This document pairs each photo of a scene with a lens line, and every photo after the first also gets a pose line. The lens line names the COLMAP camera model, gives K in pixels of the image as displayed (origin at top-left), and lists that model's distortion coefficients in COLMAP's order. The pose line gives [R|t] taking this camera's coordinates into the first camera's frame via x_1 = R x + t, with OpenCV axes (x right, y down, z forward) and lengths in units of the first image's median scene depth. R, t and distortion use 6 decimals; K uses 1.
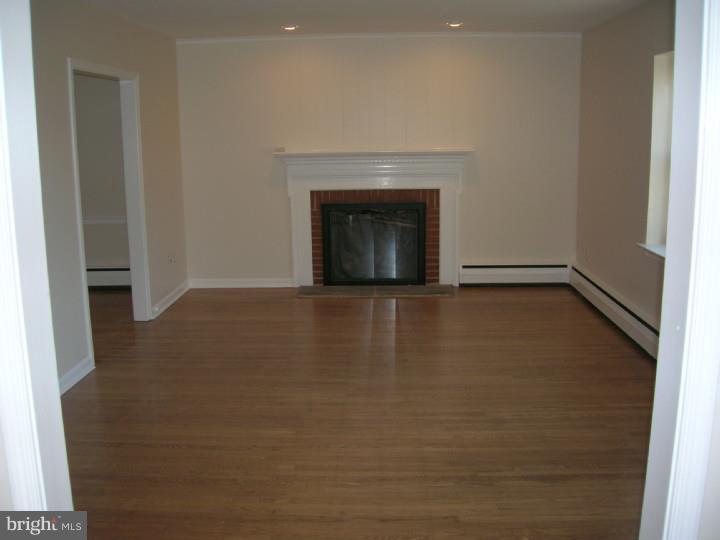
lens RADIAL K [[727.3, 0, 360.0], [0, 727.3, 270.0], [0, 0, 1]] dist [-0.218737, 0.135446]
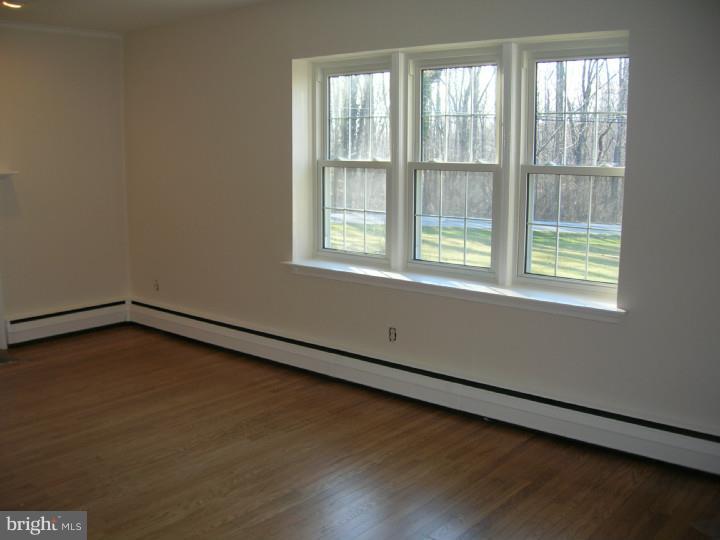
lens RADIAL K [[727.3, 0, 360.0], [0, 727.3, 270.0], [0, 0, 1]] dist [-0.218737, 0.135446]
pose [[0.609323, -0.112908, 0.784842, -0.210283], [0.139474, 0.989639, 0.034088, -0.033718], [-0.780559, 0.088694, 0.618757, 0.245906]]
